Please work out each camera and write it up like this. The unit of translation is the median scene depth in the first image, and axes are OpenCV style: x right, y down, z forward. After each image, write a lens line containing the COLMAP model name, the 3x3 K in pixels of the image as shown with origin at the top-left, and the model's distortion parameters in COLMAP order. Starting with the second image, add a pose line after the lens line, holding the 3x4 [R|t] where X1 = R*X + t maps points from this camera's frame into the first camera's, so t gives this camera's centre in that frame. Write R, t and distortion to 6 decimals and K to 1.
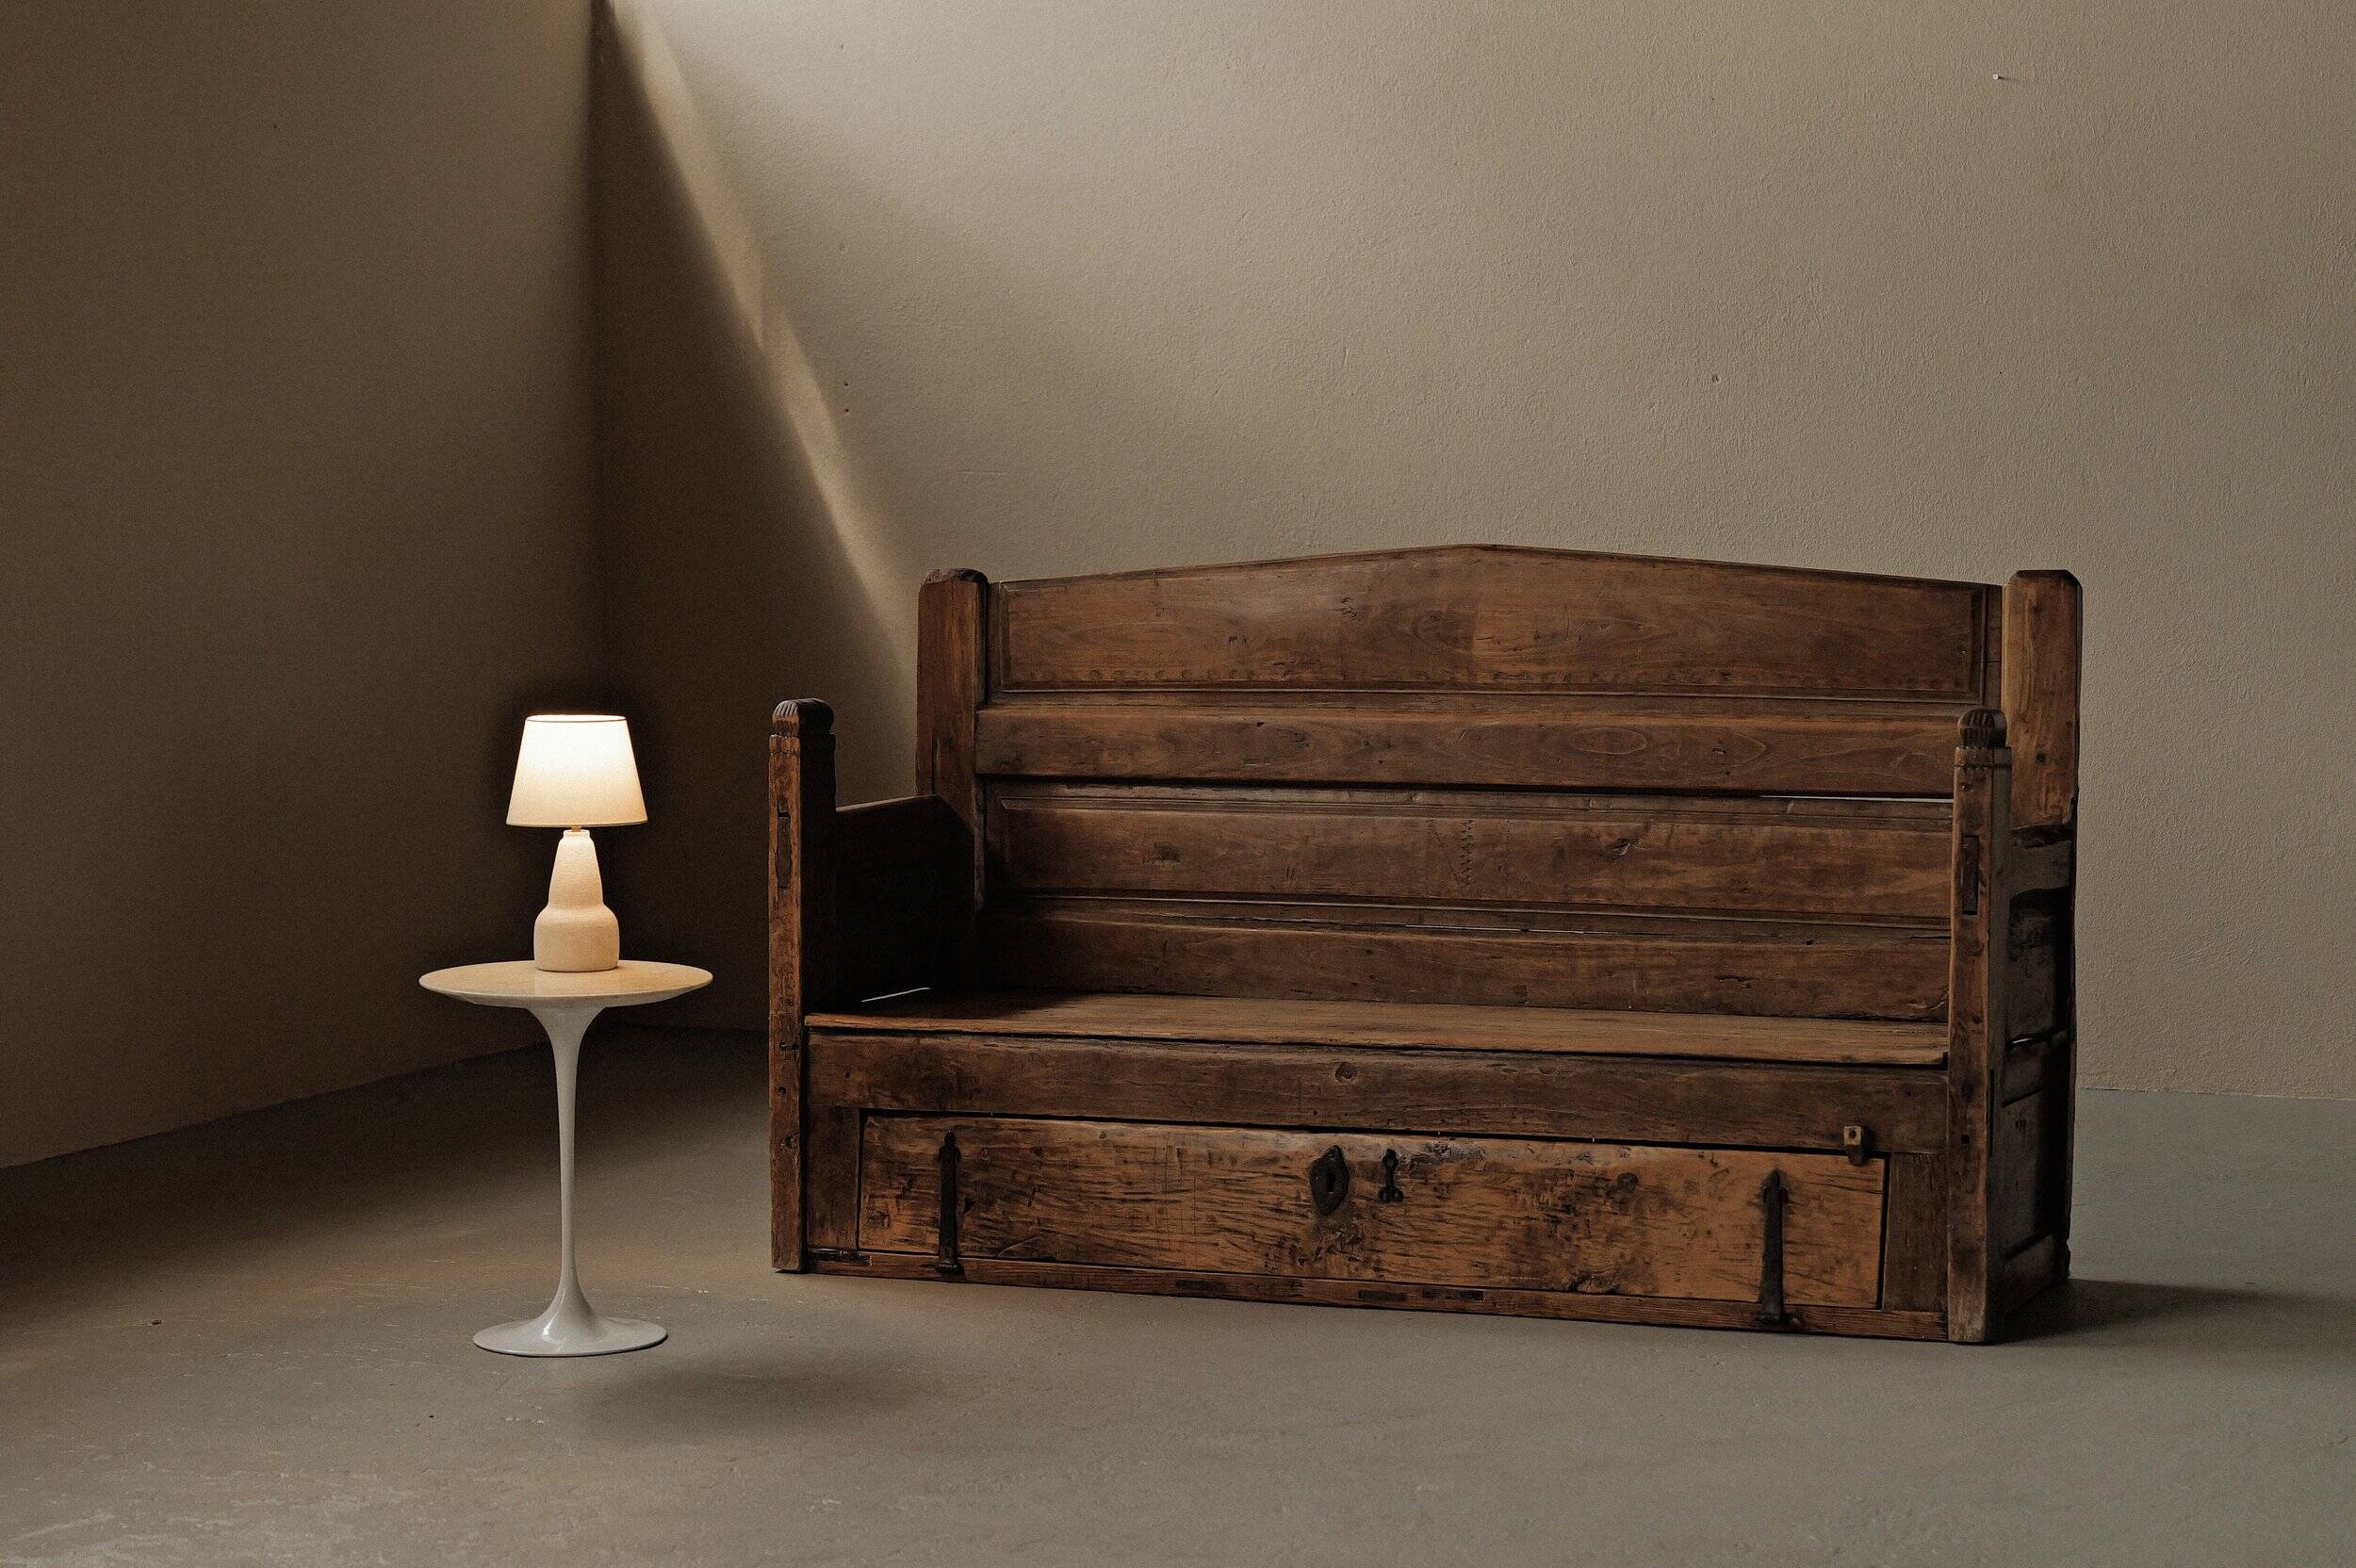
lens RADIAL K [[4531.3, 0, 1177.9], [0, 4531.3, 820.8], [0, 0, 1]] dist [-0.061848, 0.013765]
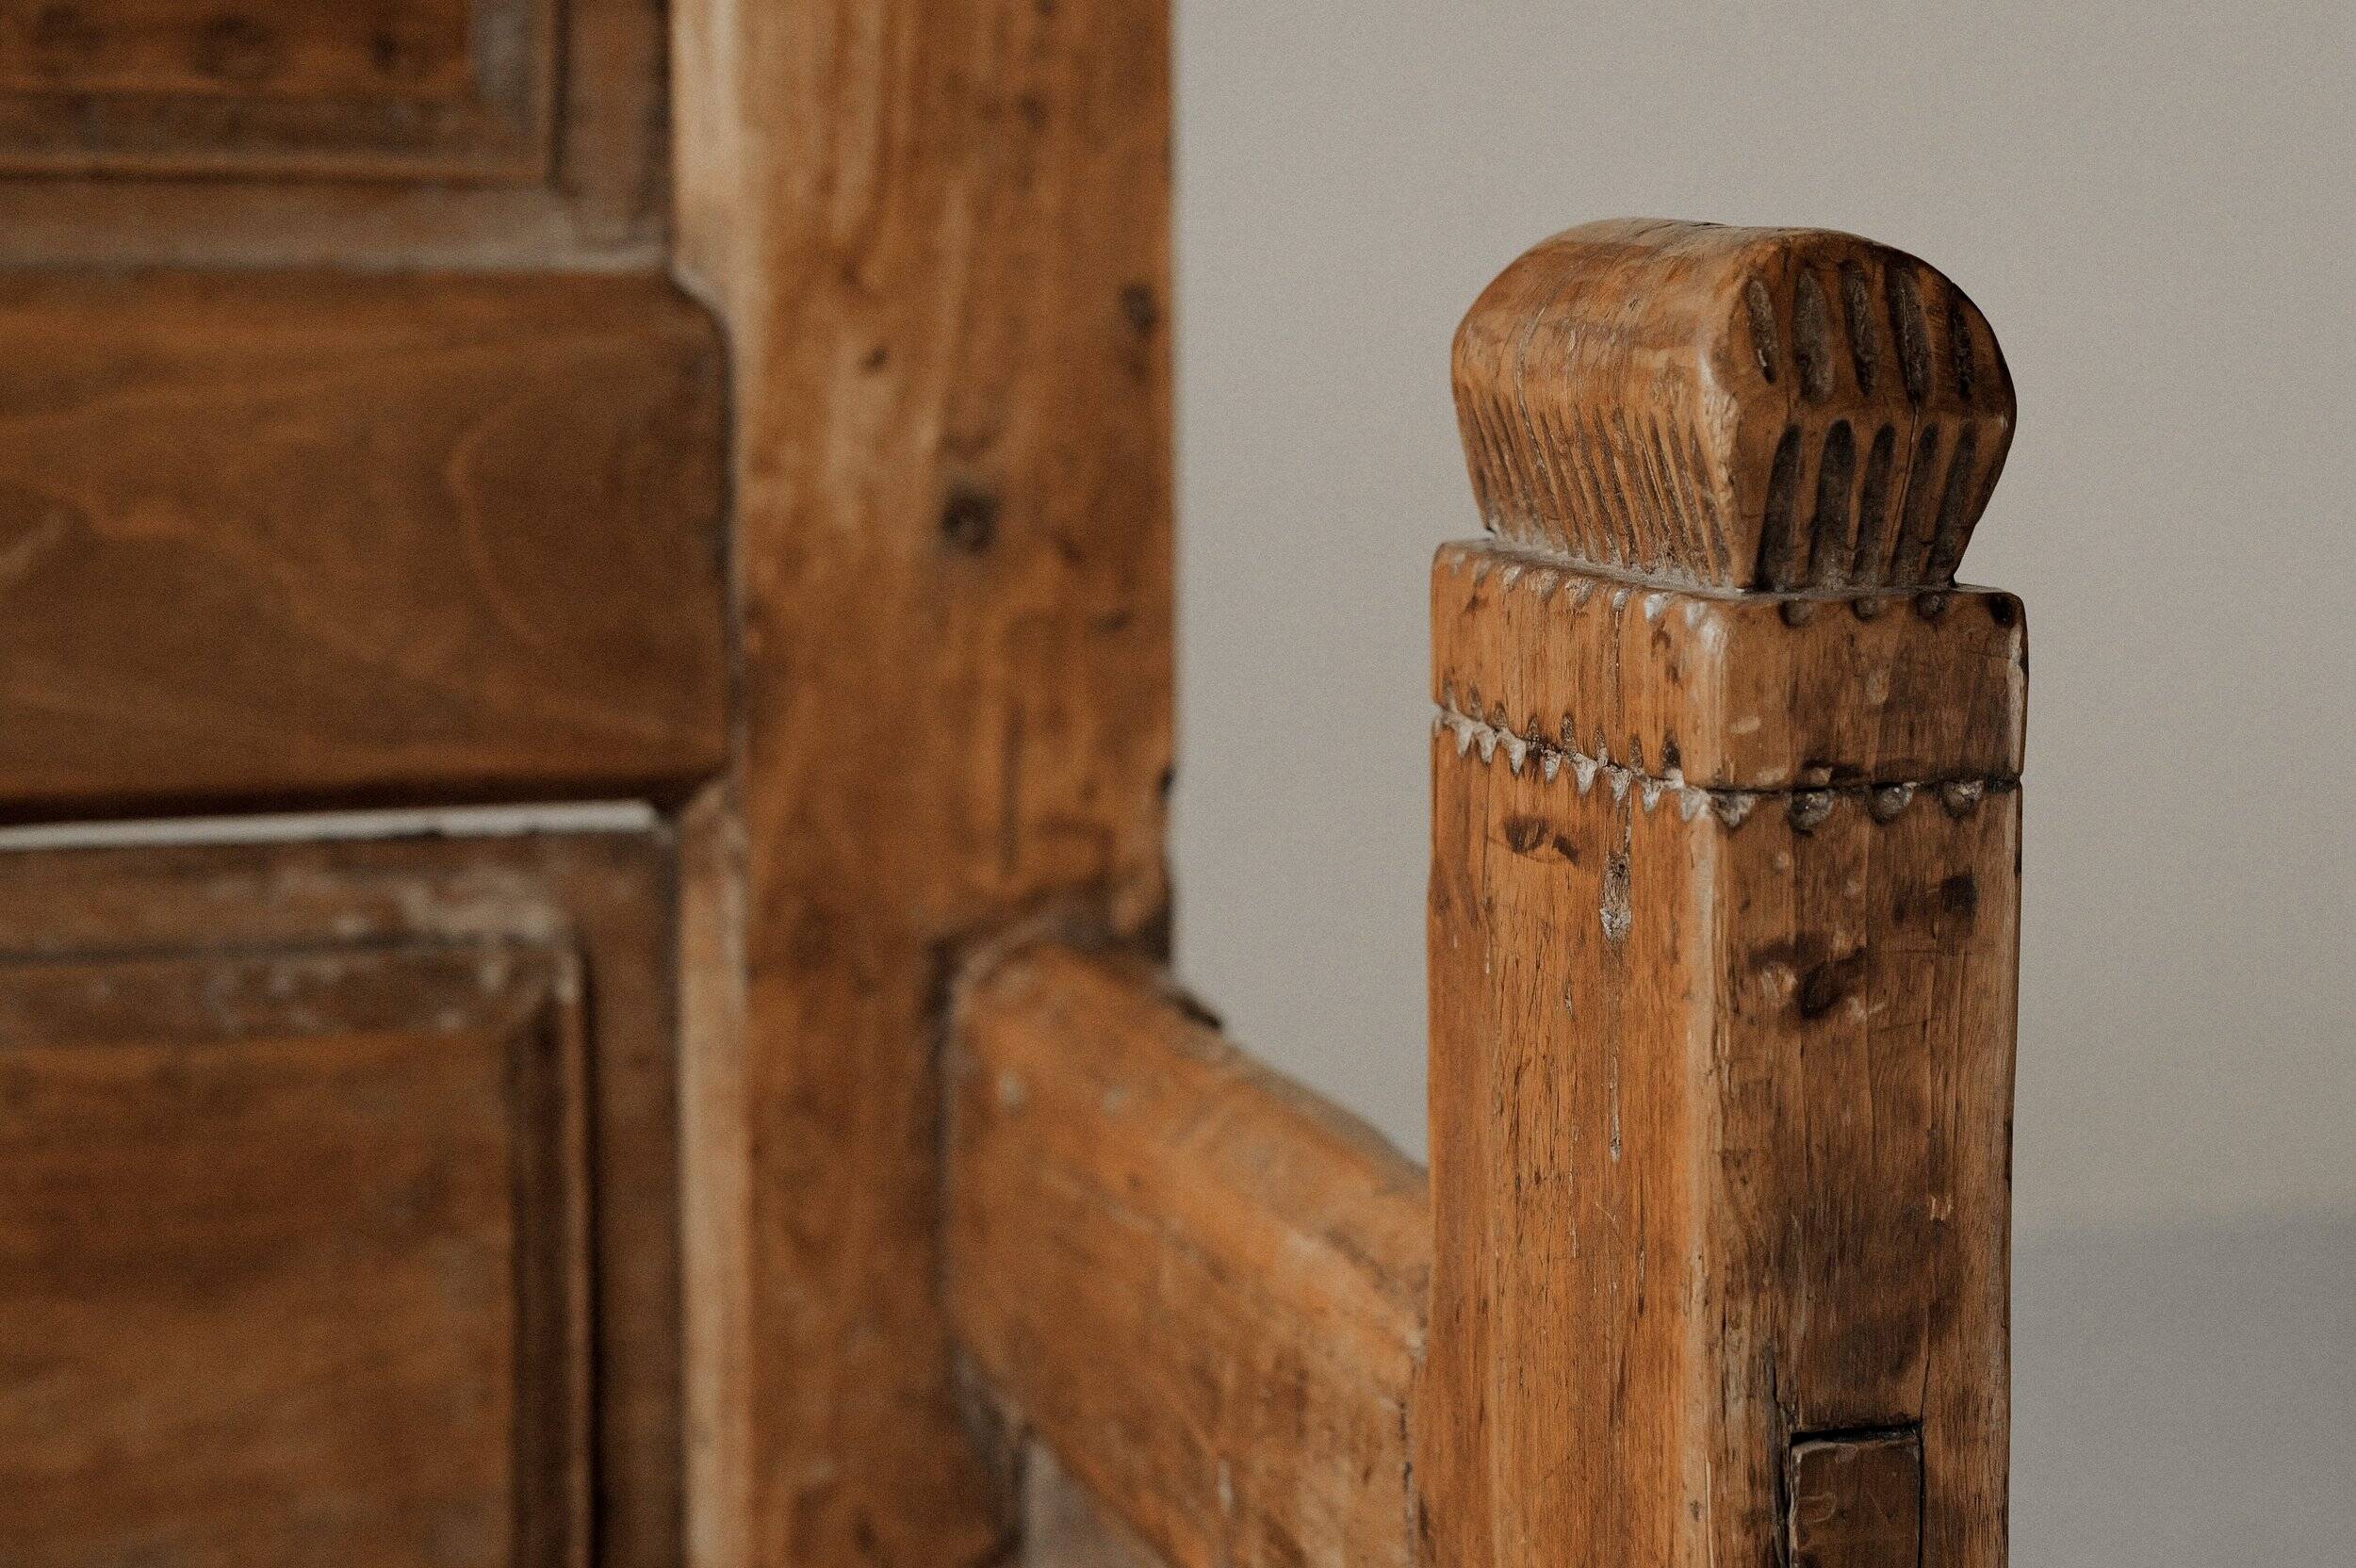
lens RADIAL K [[5528.0, 0, 1178.0], [0, 5528.0, 784.0], [0, 0, 1]] dist [0.351336, -0.014243]
pose [[0.770257, -0.090678, 0.631254, 0.075138], [0.033493, 0.994226, 0.101949, -0.024240], [-0.636854, -0.057384, 0.768846, 0.846754]]
